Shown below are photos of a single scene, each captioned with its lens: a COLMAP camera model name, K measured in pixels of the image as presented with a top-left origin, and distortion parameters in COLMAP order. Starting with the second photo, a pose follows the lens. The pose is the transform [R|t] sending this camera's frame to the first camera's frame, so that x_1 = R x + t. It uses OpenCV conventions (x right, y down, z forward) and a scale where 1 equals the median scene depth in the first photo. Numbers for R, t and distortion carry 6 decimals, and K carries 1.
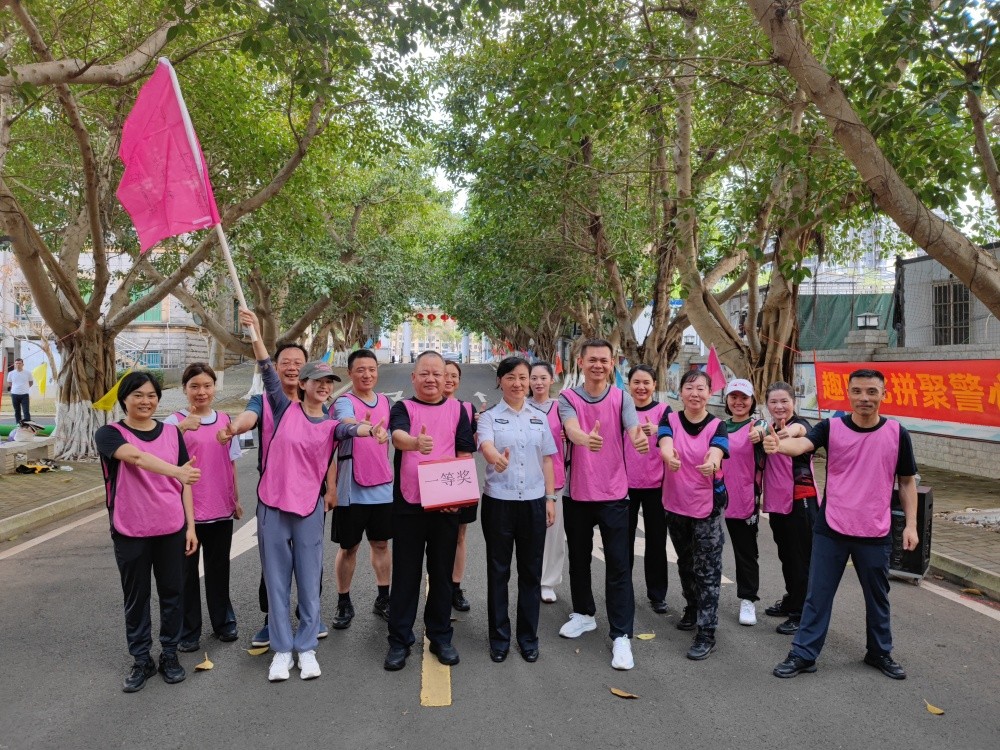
lens RADIAL K [[722.3, 0, 500.0], [0, 722.3, 375.0], [0, 0, 1]] dist [0.014519, -0.072944]
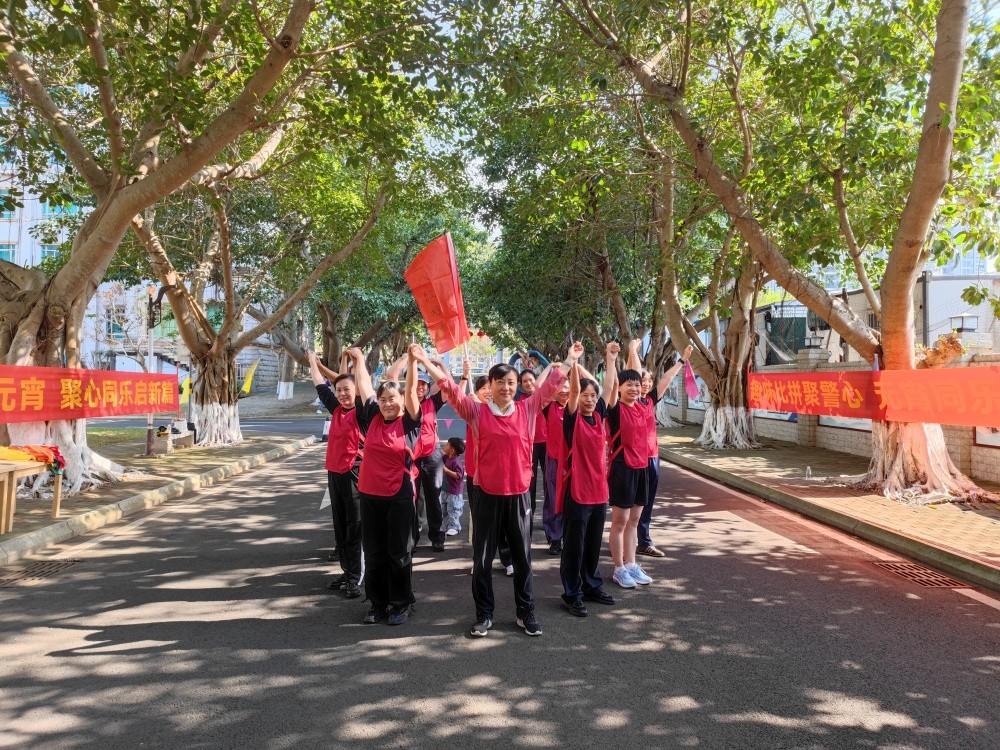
lens RADIAL K [[685.0, 0, 506.0], [0, 685.0, 368.3], [0, 0, 1]] dist [0.069925, -0.065662]
pose [[0.999227, -0.000277, -0.039321, 0.015422], [-0.000818, 0.999612, -0.027832, 0.005345], [0.039314, 0.027842, 0.998839, -0.209703]]
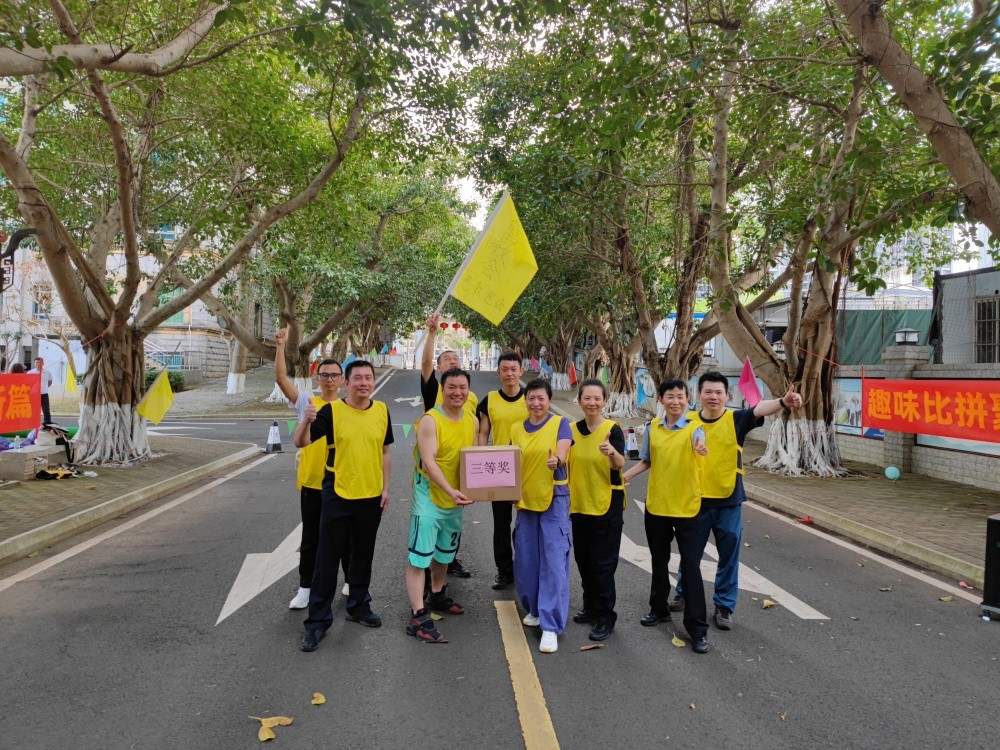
lens RADIAL K [[689.4, 0, 506.8], [0, 689.4, 369.1], [0, 0, 1]] dist [0.060969, -0.060524]
pose [[0.999804, 0.019485, 0.003410, -0.035403], [-0.019419, 0.999638, -0.018601, -0.002080], [-0.003771, 0.018531, 0.999821, 0.040995]]
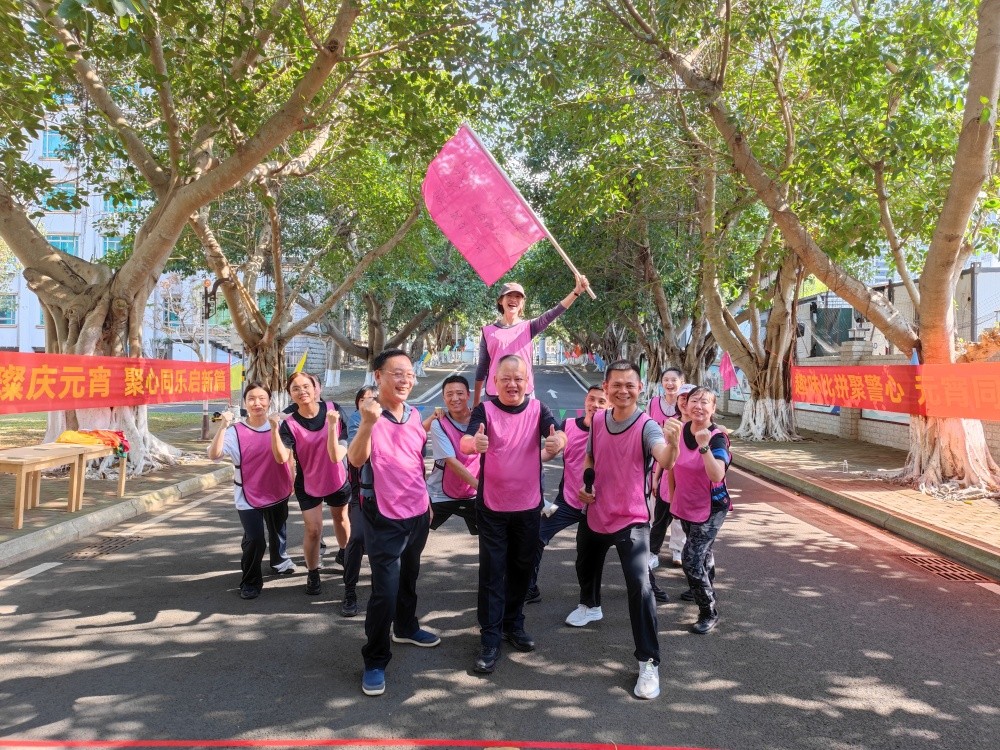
lens RADIAL K [[682.8, 0, 511.2], [0, 682.8, 367.1], [0, 0, 1]] dist [0.076678, -0.077587]
pose [[0.995458, 0.007482, -0.094903, 0.022606], [-0.008691, 0.999886, -0.012338, 0.002372], [0.094800, 0.013107, 0.995410, -0.225612]]
